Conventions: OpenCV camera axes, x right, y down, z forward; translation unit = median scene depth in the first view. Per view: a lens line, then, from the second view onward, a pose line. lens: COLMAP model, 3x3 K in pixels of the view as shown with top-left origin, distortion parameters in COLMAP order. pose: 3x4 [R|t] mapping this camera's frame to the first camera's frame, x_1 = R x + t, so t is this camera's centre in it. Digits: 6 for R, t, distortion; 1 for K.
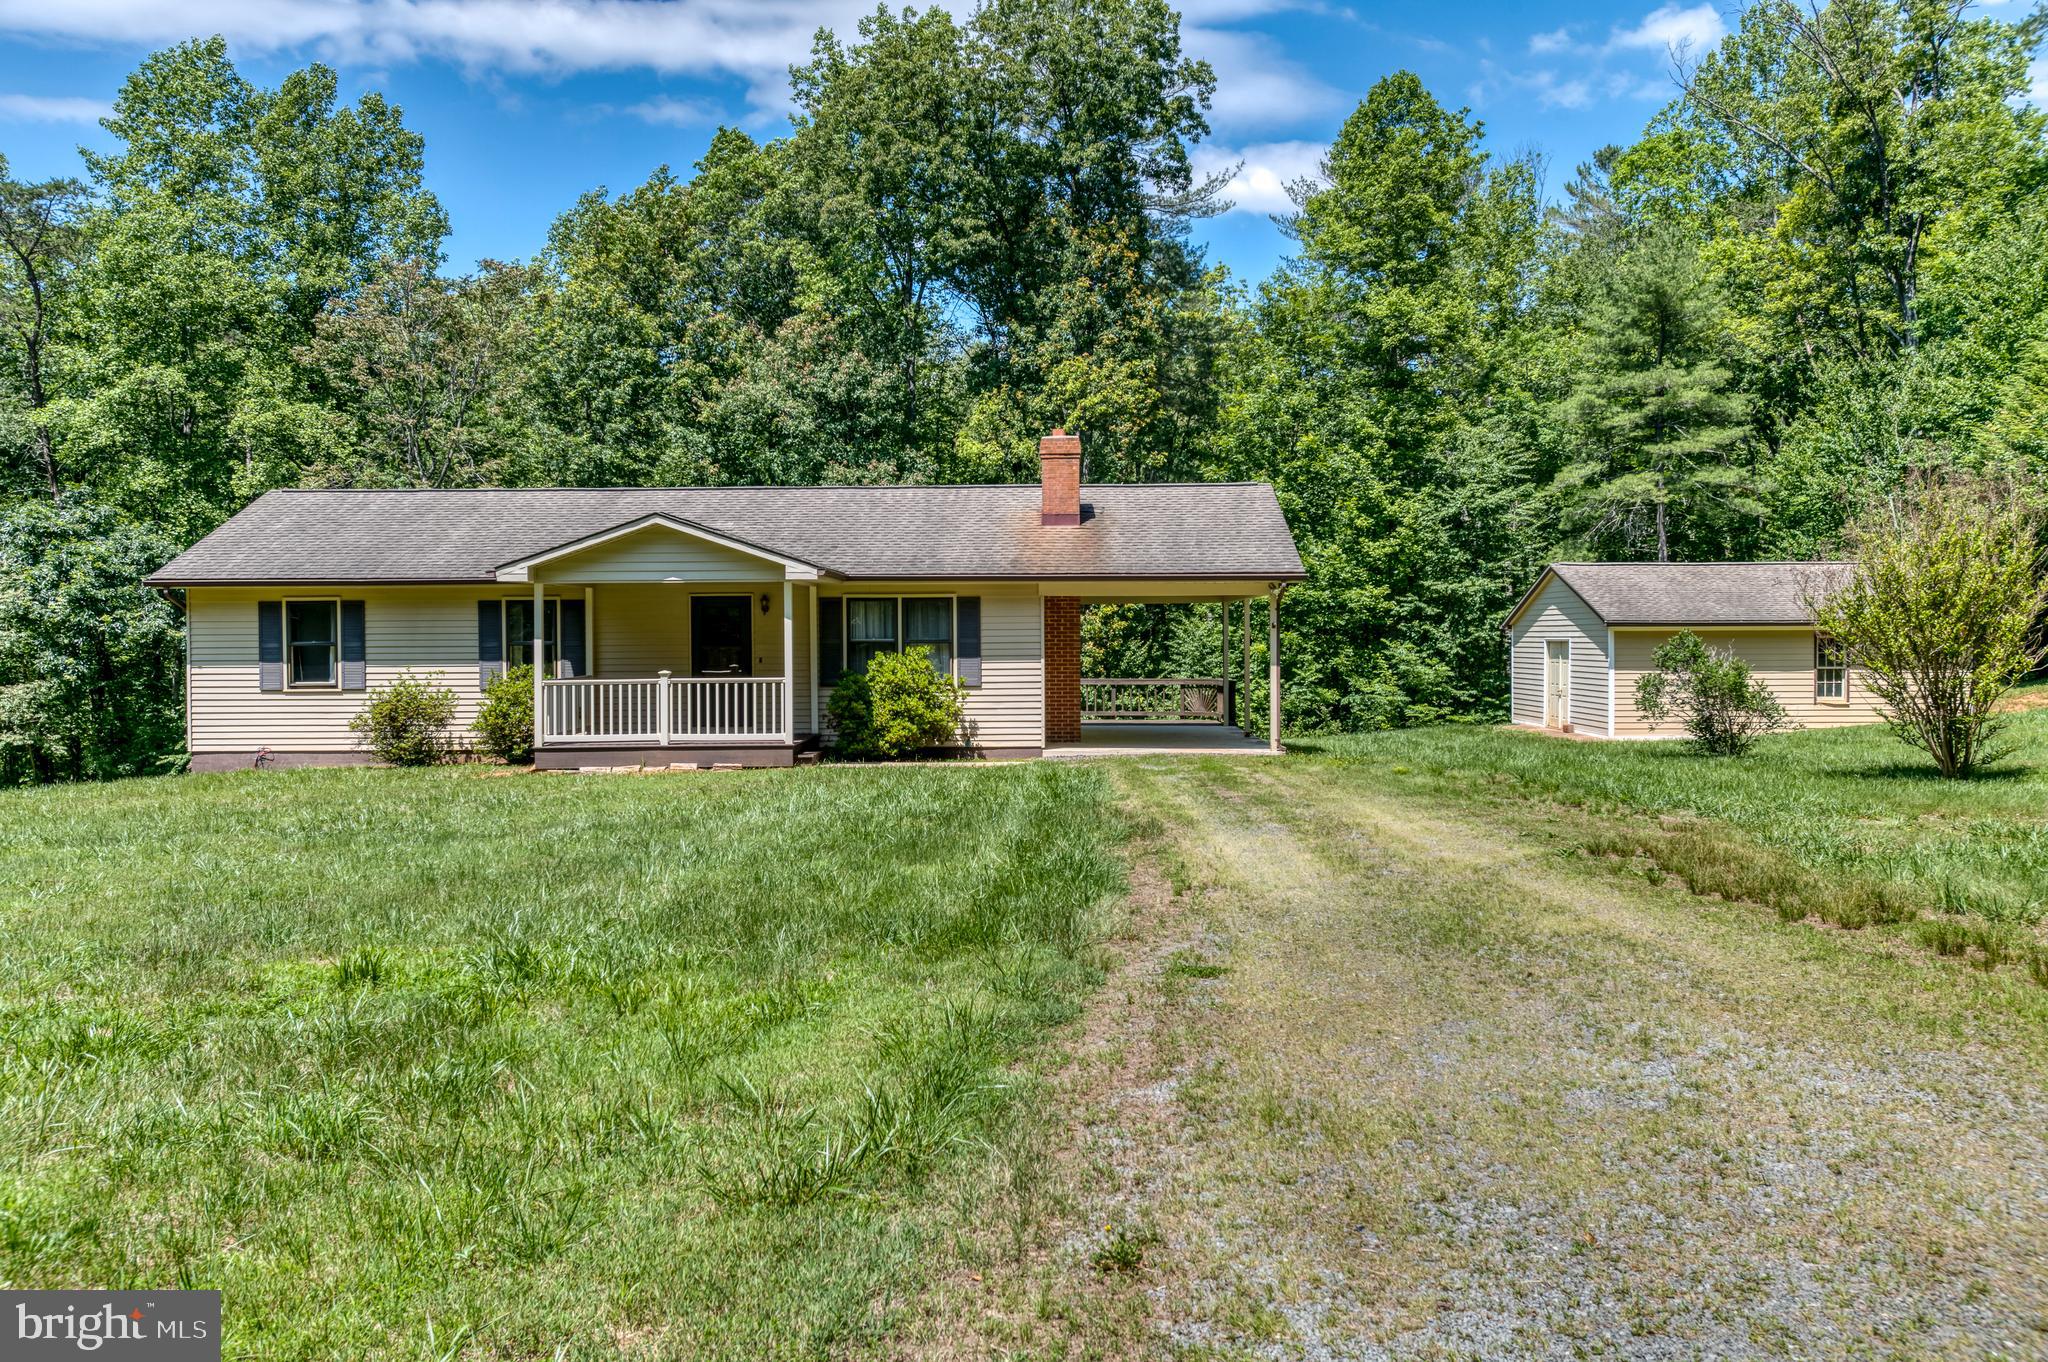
lens RADIAL K [[1723.9, 0, 1045.0], [0, 1723.9, 681.8], [0, 0, 1]] dist [0.067840, 0.031153]
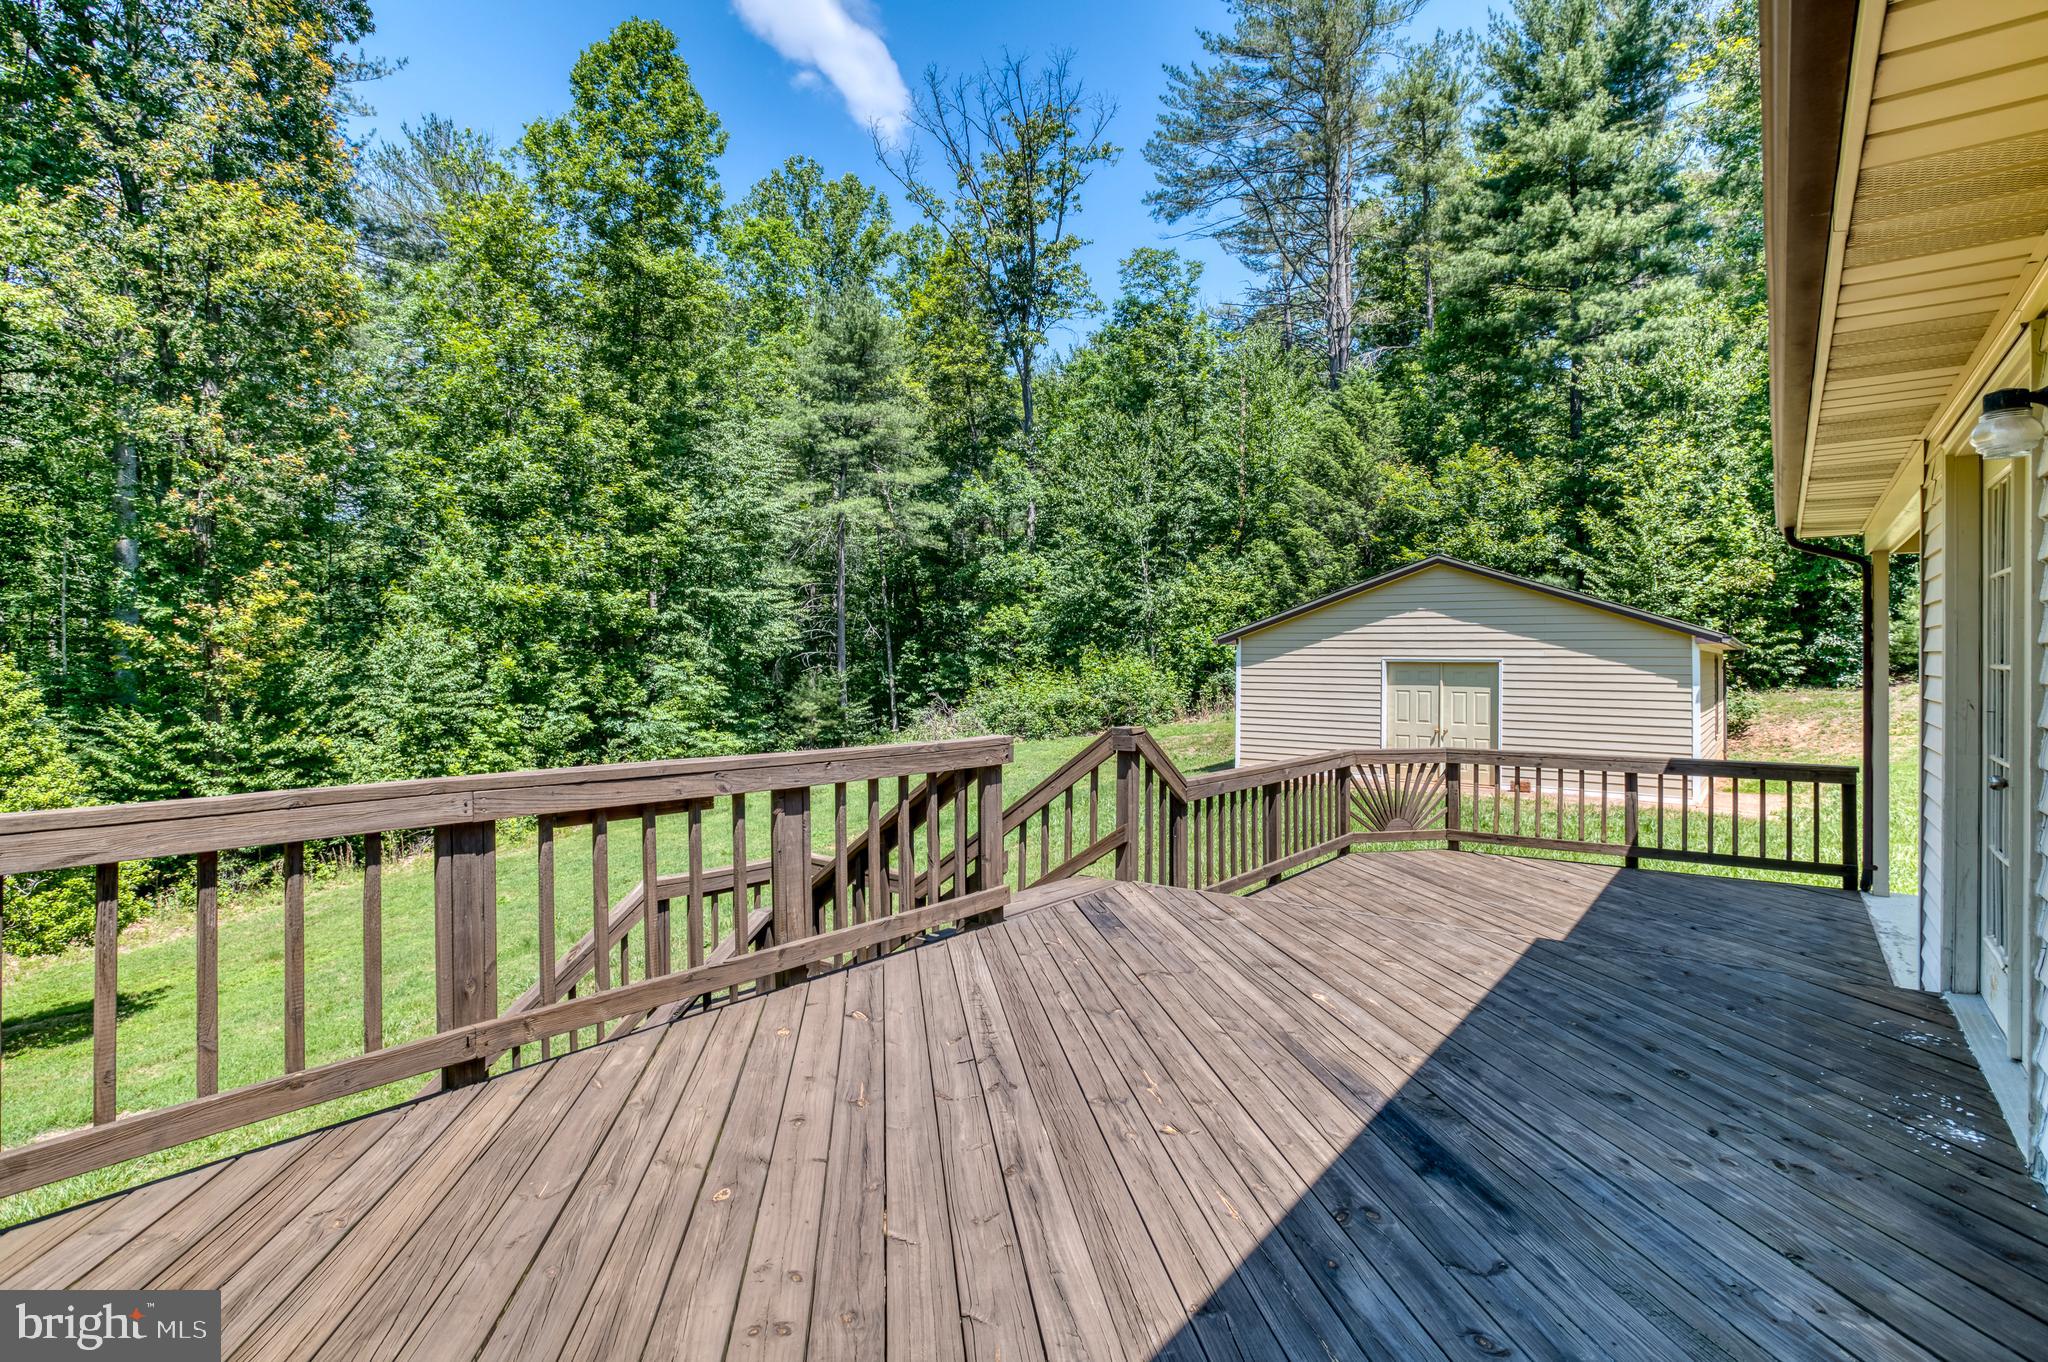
lens RADIAL K [[1024.9, 0, 1044.3], [0, 1024.9, 654.0], [0, 0, 1]] dist [-0.019978, 0.006594]
pose [[0.582621, 0.011694, 0.812660, -0.095607], [0.008428, 0.999756, -0.020428, -0.012411], [-0.812700, 0.018751, 0.582380, 0.551734]]
